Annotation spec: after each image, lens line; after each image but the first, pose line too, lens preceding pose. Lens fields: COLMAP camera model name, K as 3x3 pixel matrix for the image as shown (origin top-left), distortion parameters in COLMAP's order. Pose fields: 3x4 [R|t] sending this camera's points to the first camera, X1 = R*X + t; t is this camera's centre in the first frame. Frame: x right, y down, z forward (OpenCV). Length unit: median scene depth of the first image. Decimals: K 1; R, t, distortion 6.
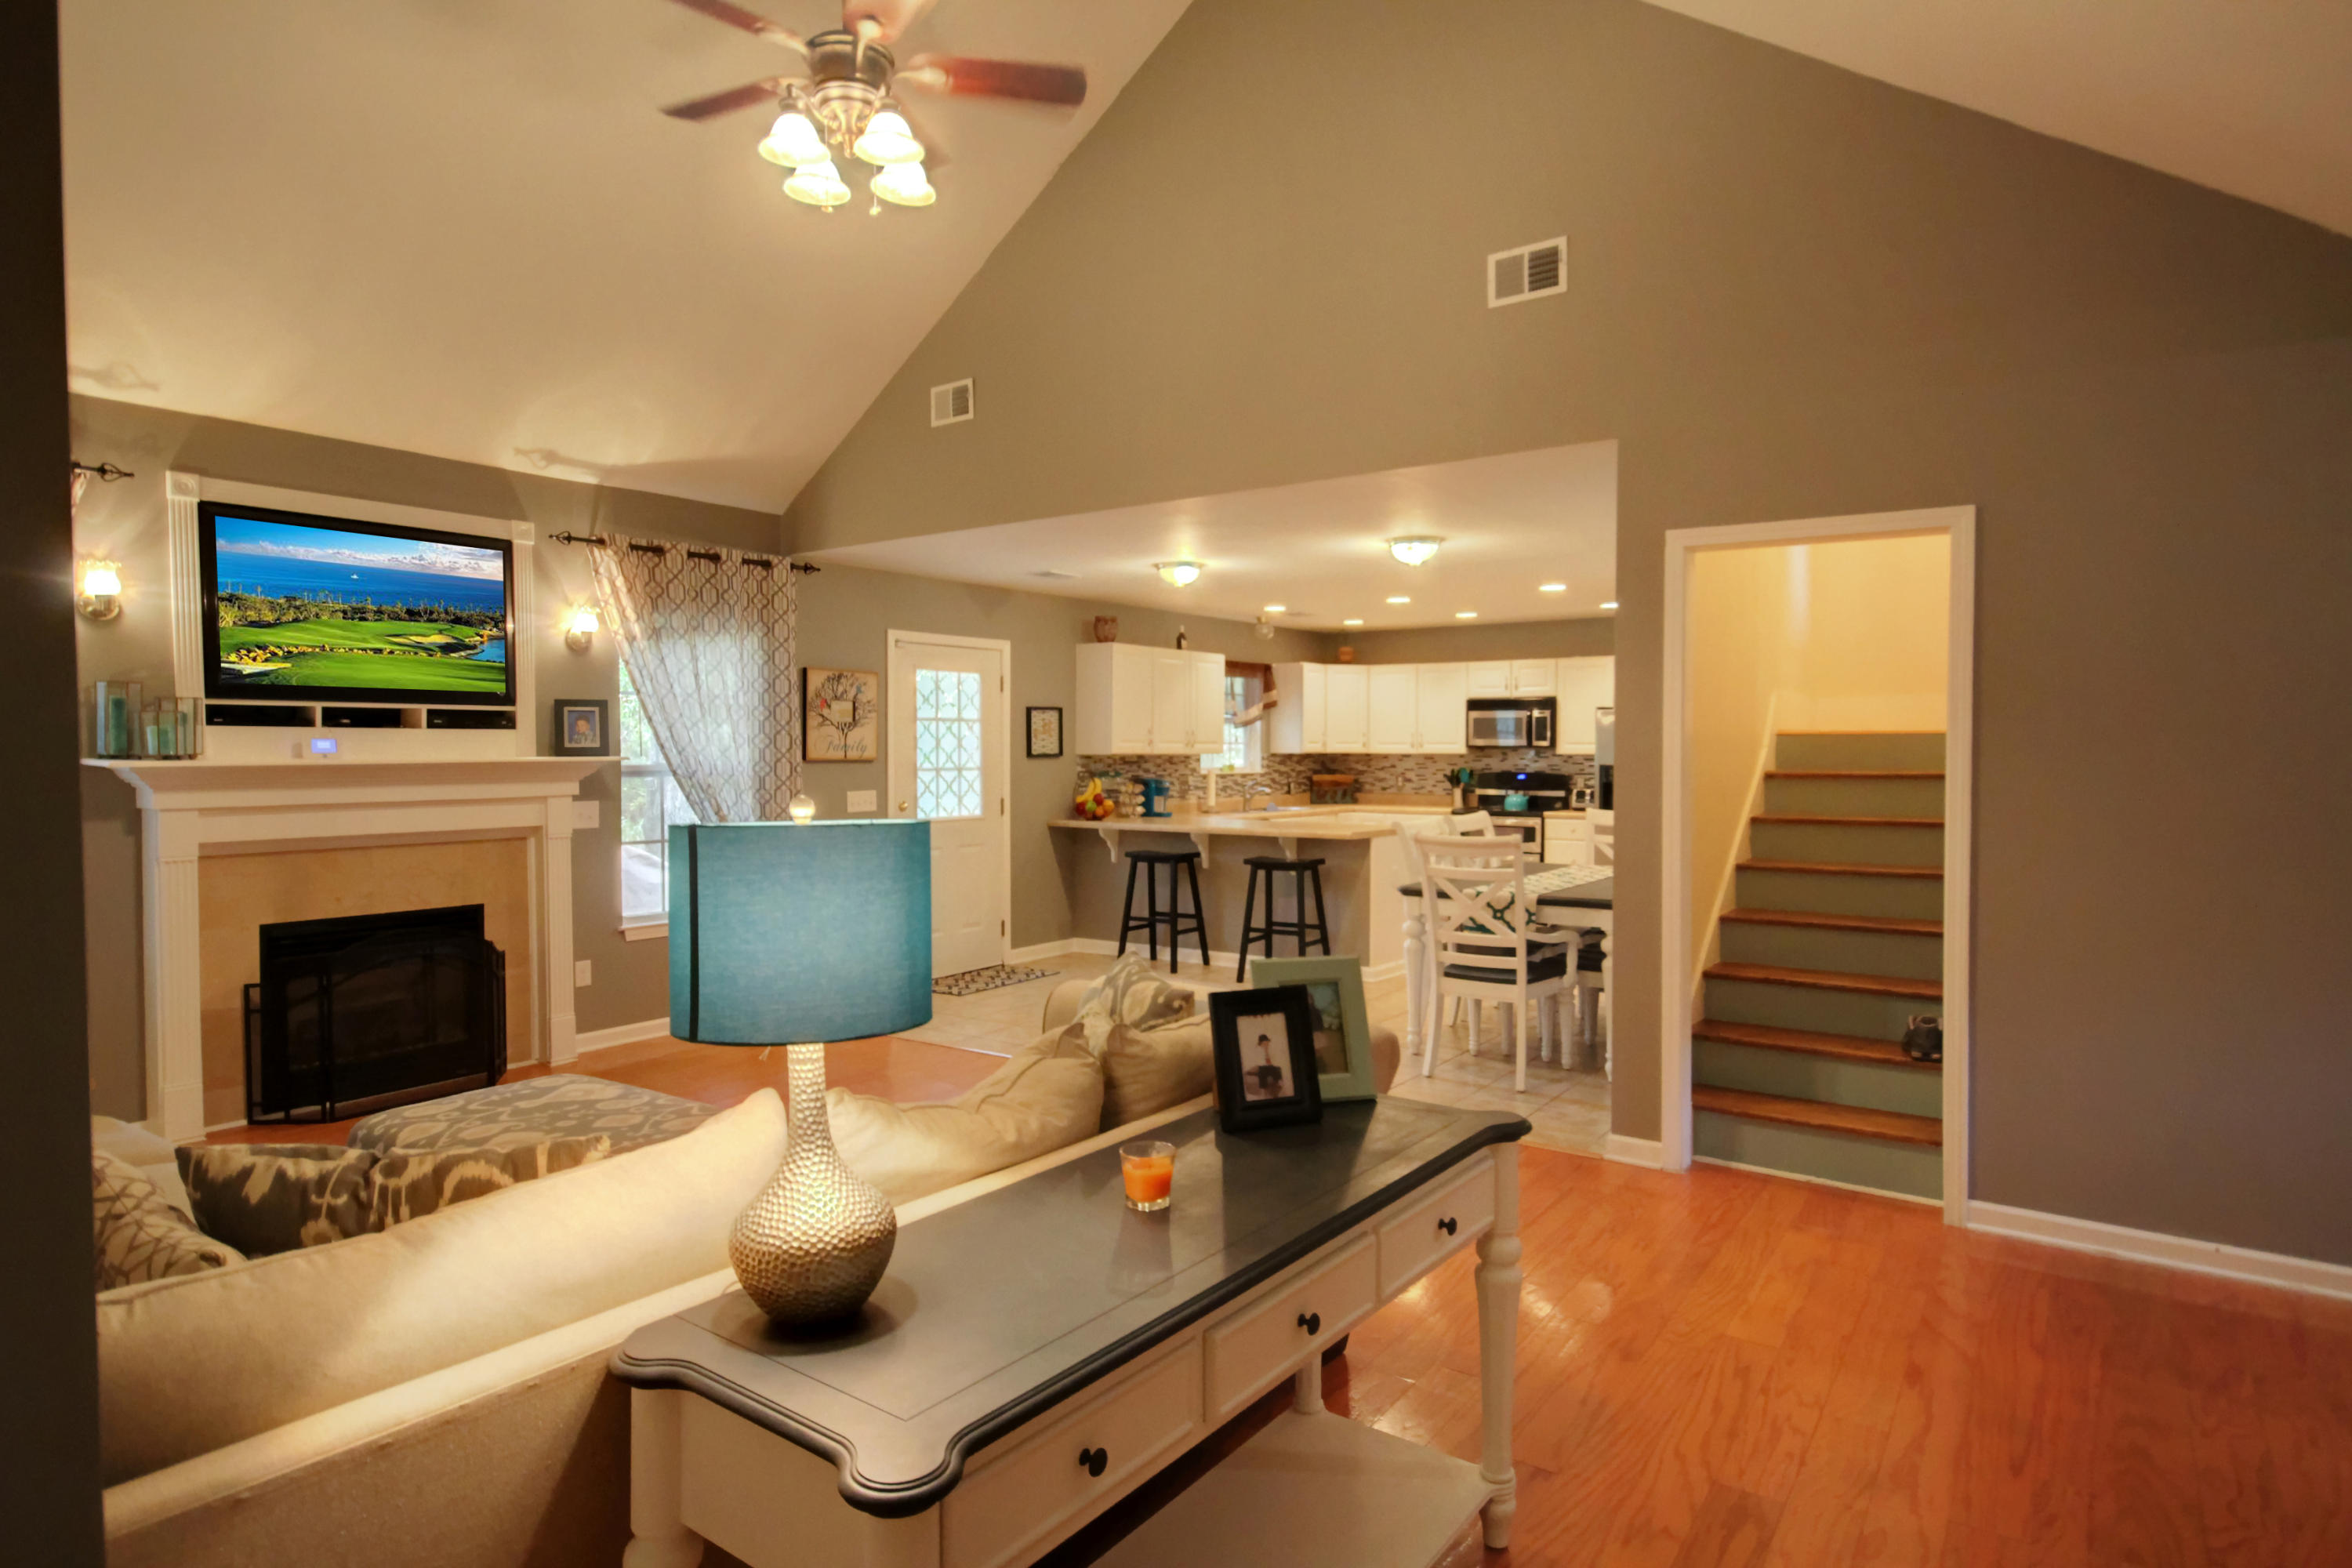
lens RADIAL K [[1302.7, 0, 1196.0], [0, 1302.7, 781.0], [0, 0, 1]] dist [0.006382, 0.007889]
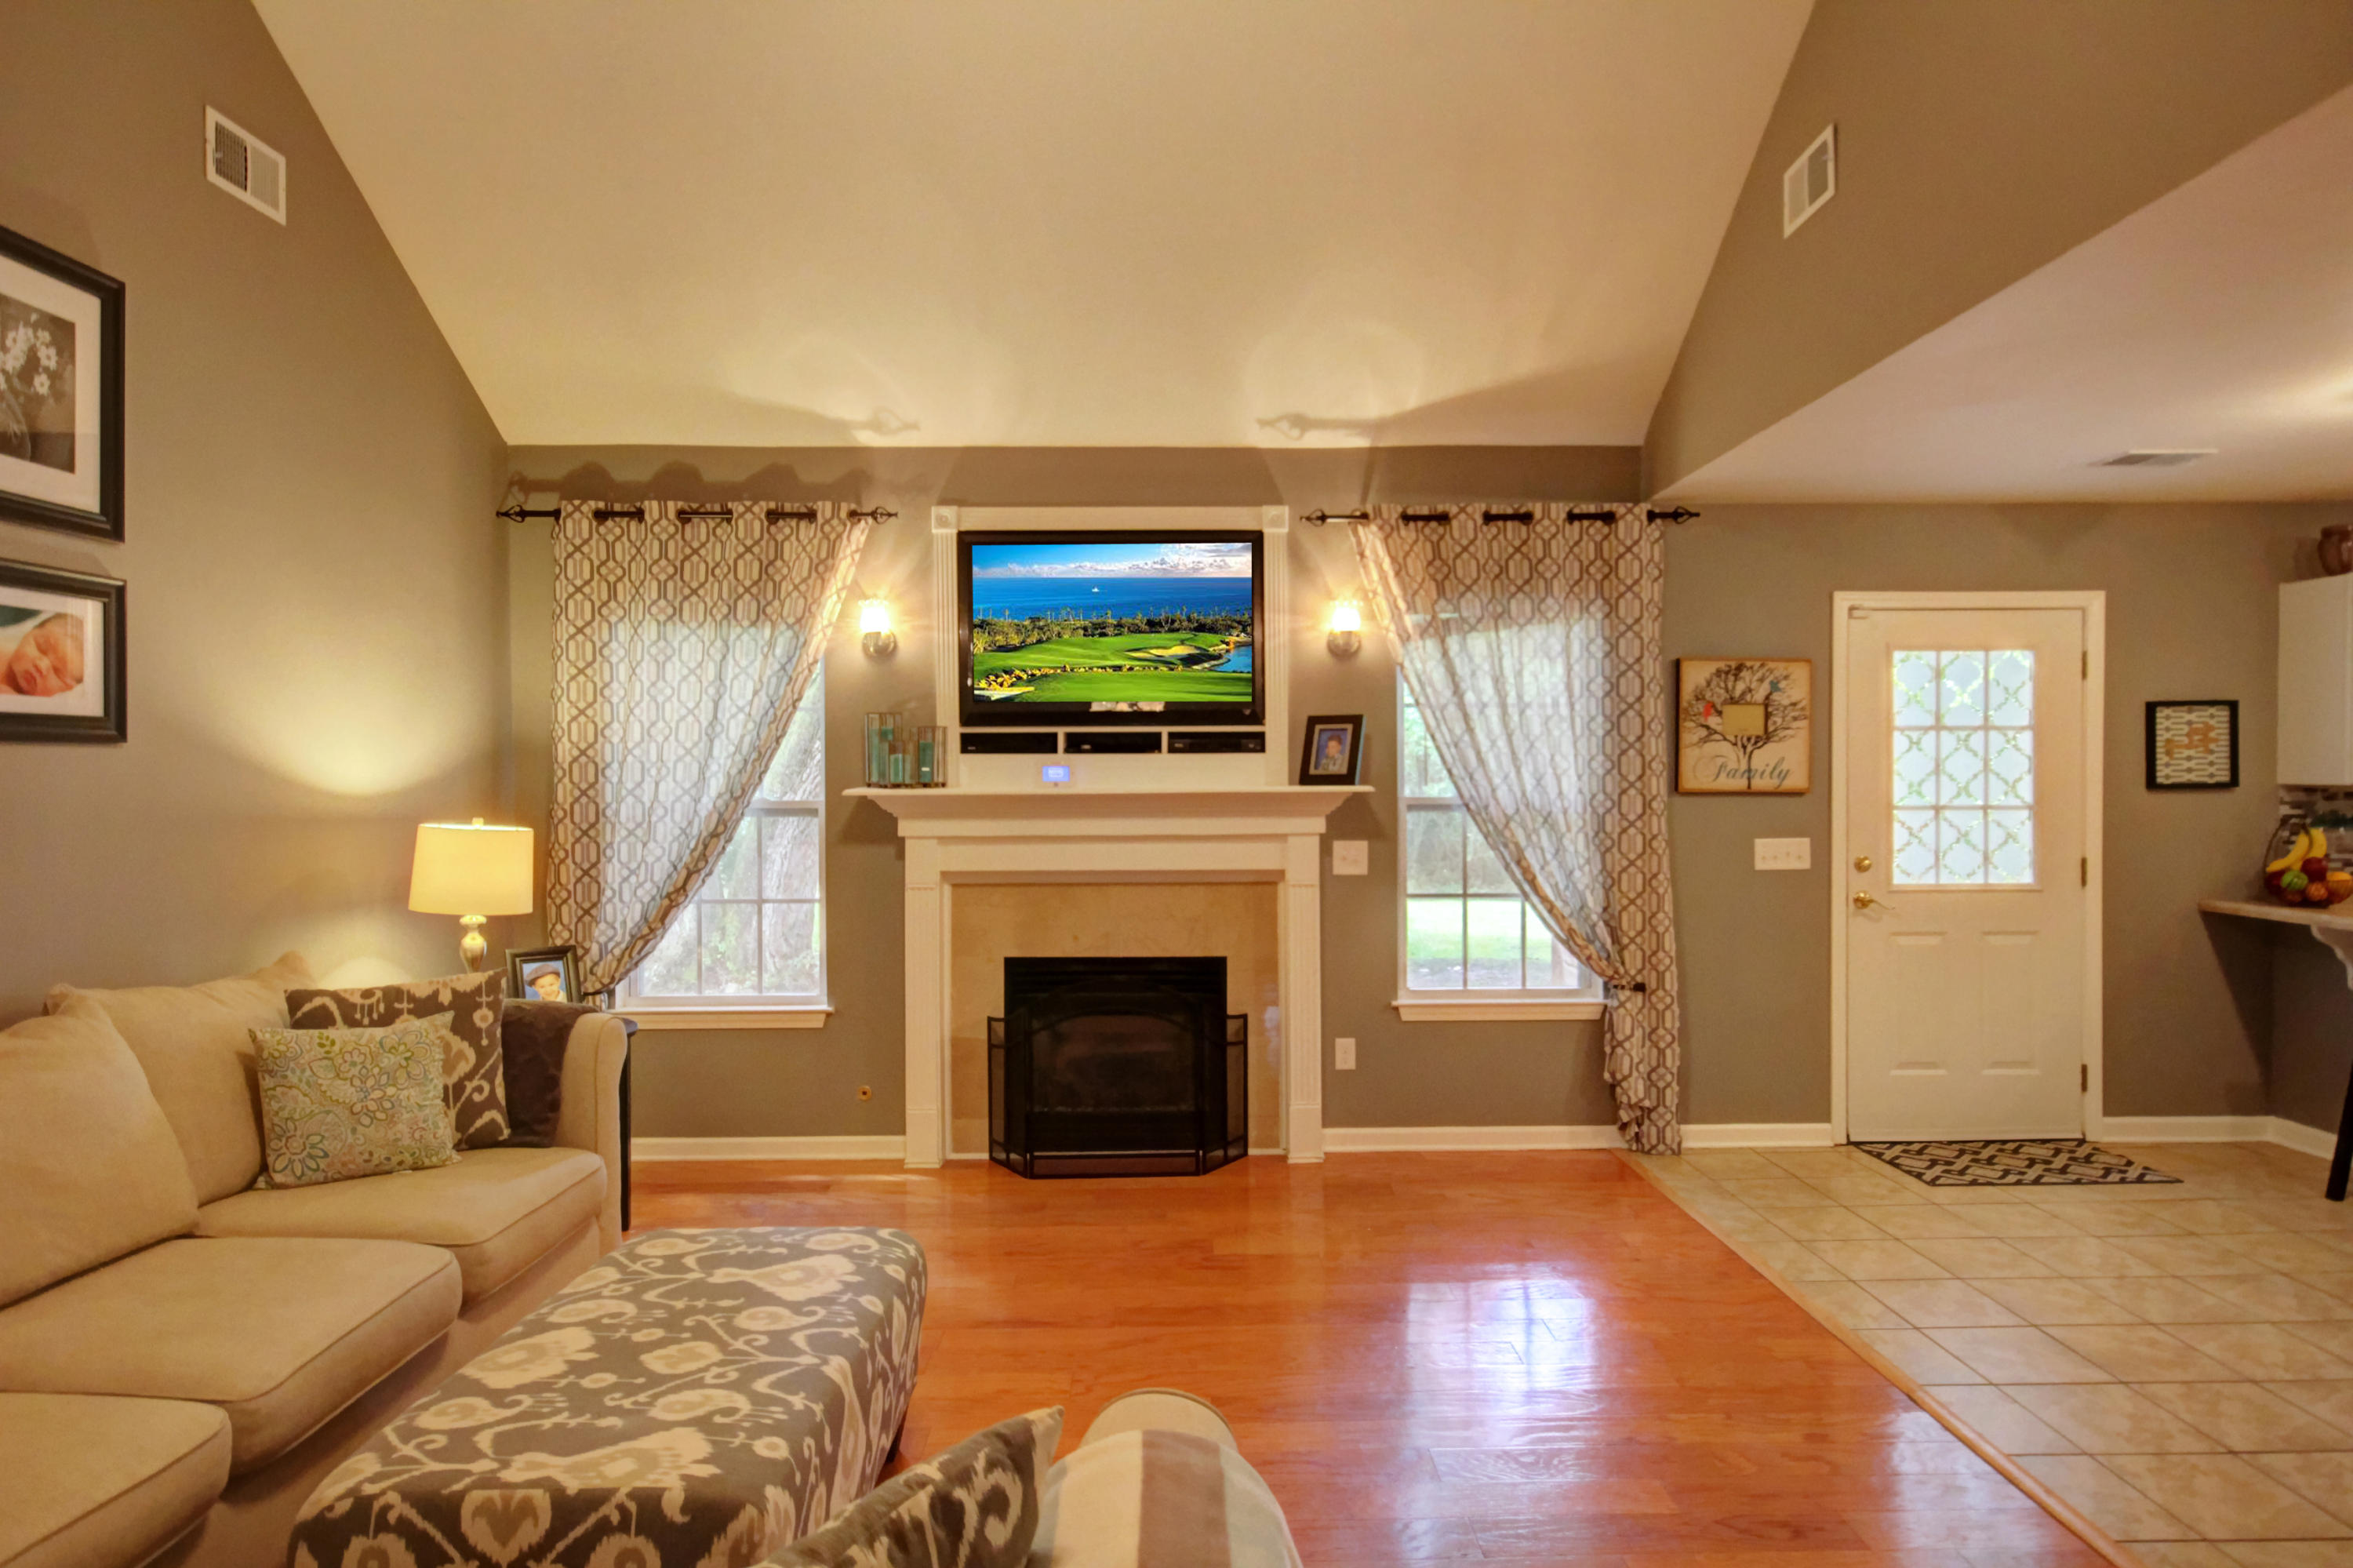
lens RADIAL K [[1303.3, 0, 1200.8], [0, 1303.3, 780.1], [0, 0, 1]] dist [0.006382, 0.007889]
pose [[0.592110, 0.005345, -0.805840, 0.102278], [-0.018425, 0.999806, -0.006907, -0.011861], [0.805647, 0.018937, 0.592094, 0.358363]]
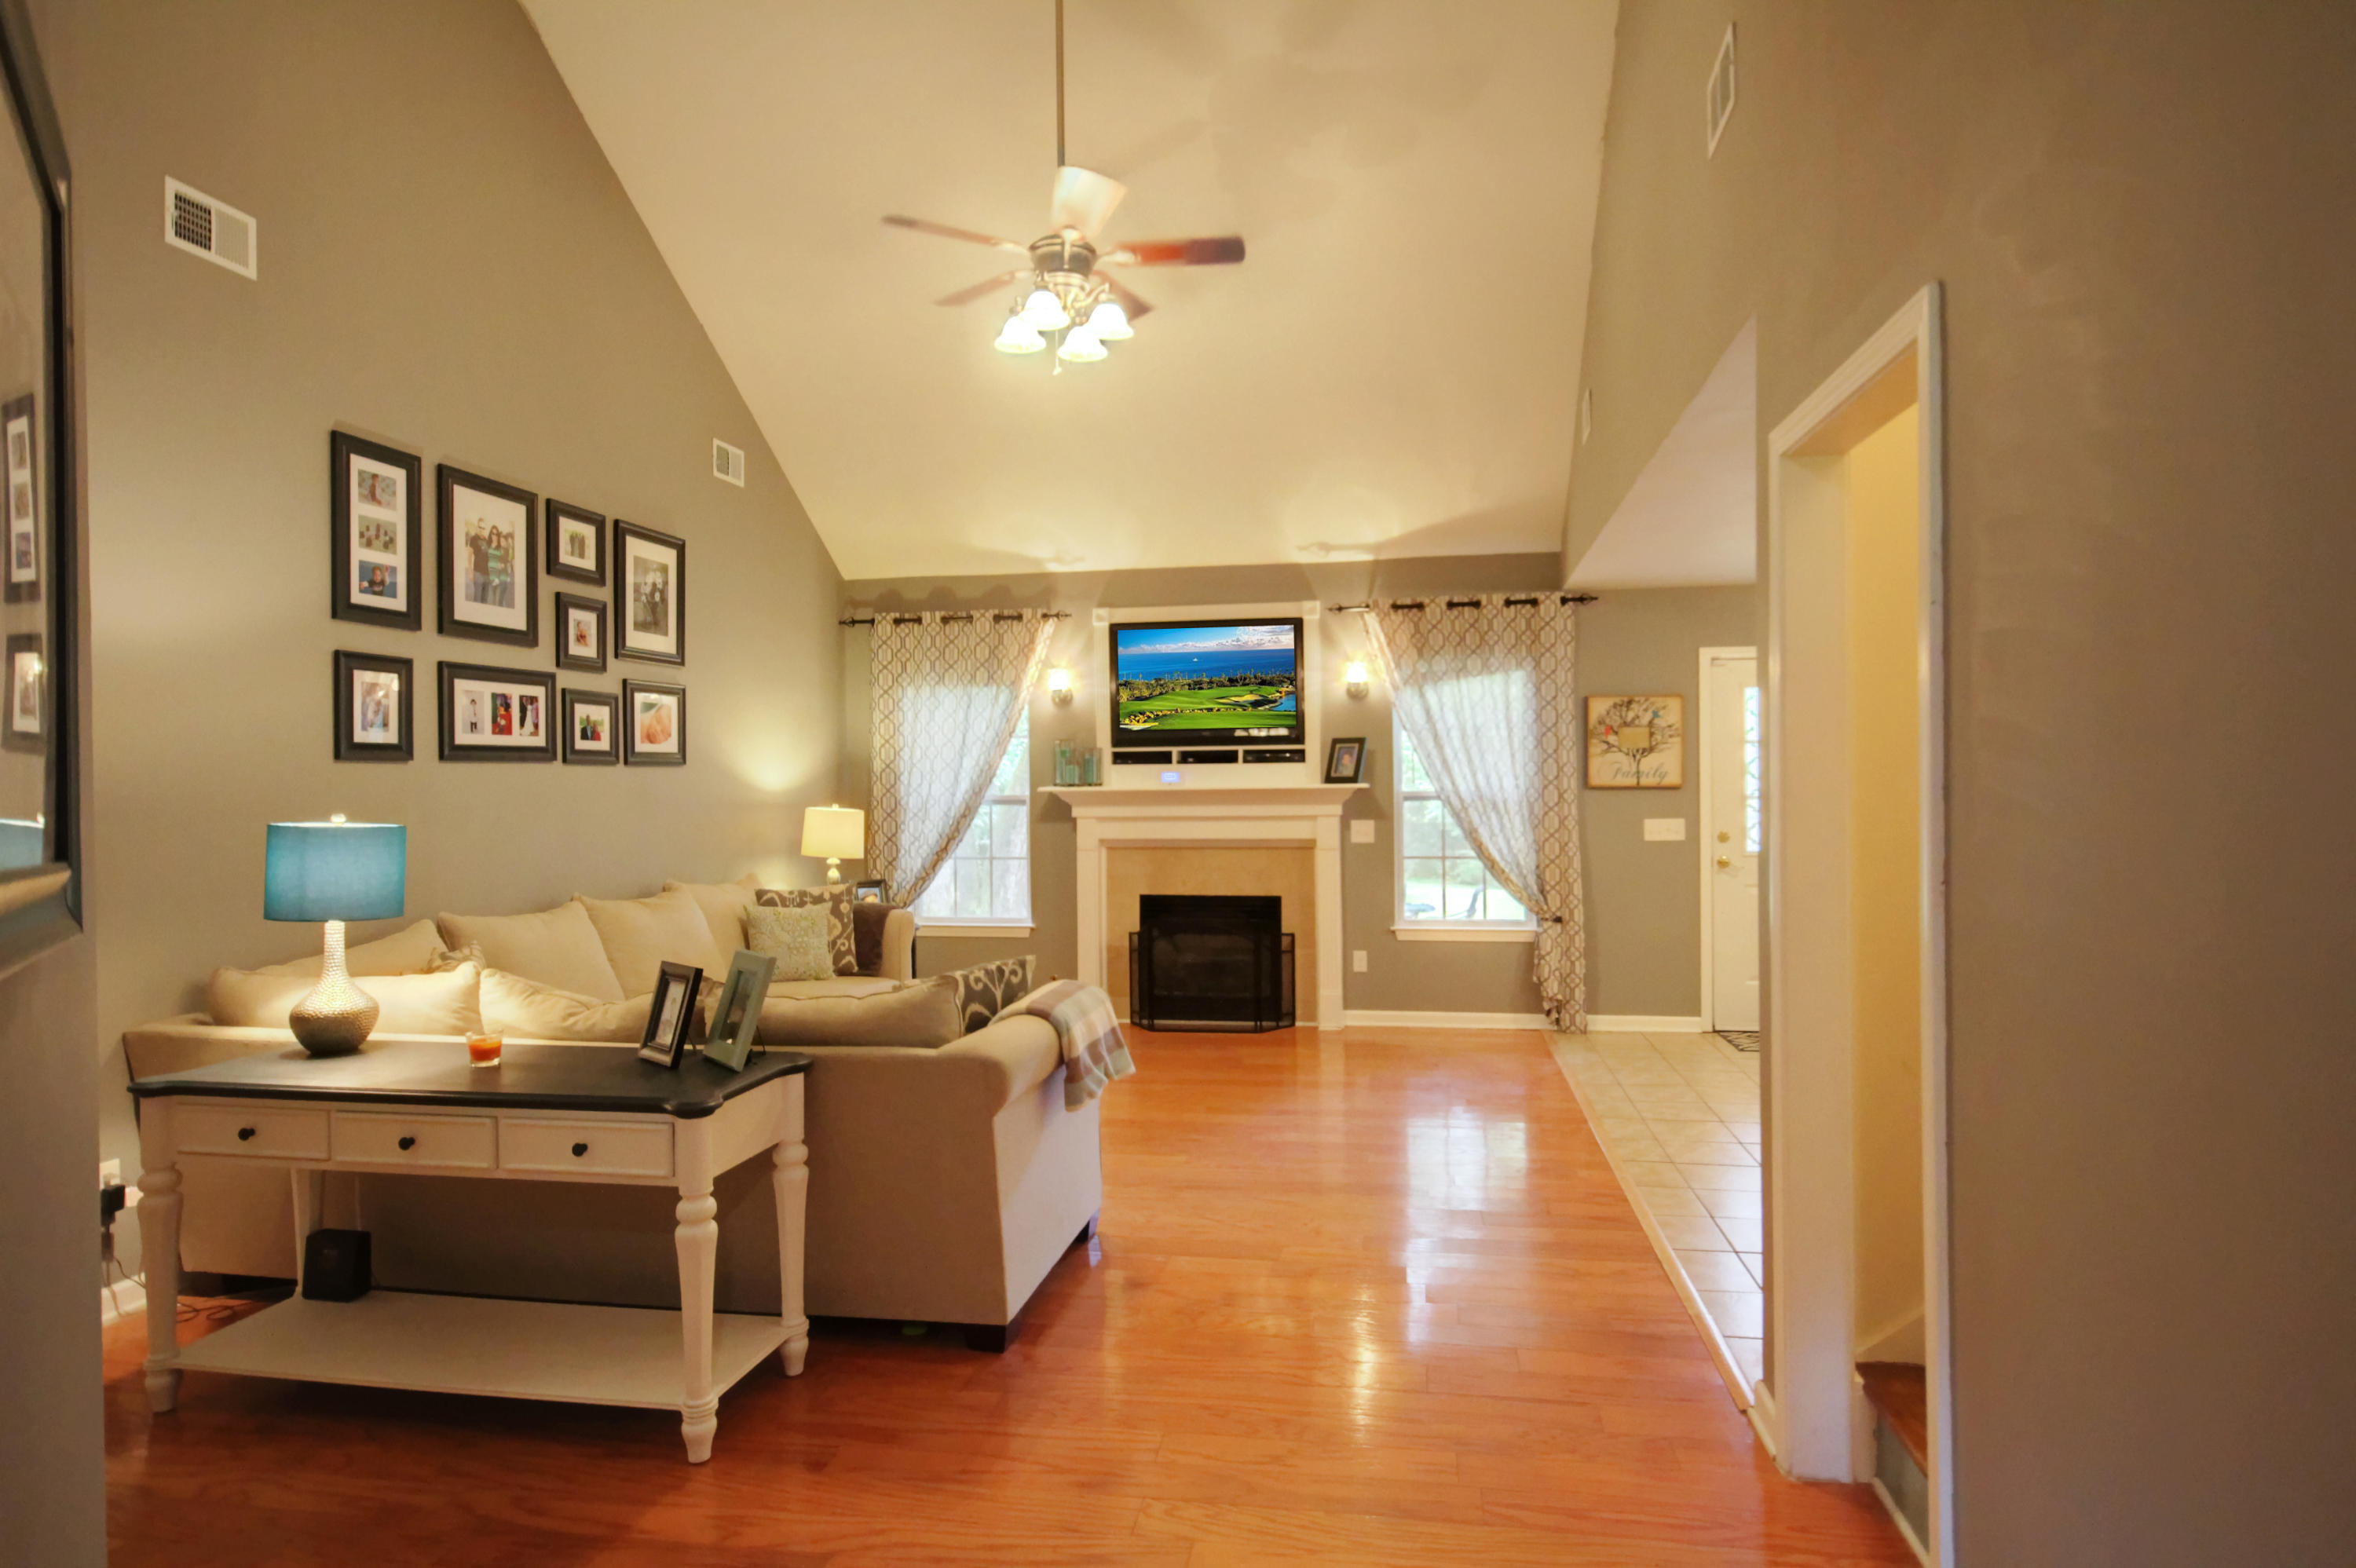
lens RADIAL K [[1304.7, 0, 1199.4], [0, 1304.7, 776.9], [0, 0, 1]] dist [0.006382, 0.007889]
pose [[0.427075, -0.000850, -0.904216, 0.457947], [-0.014221, 0.999870, -0.007657, -0.011021], [0.904104, 0.016129, 0.427008, 0.272738]]
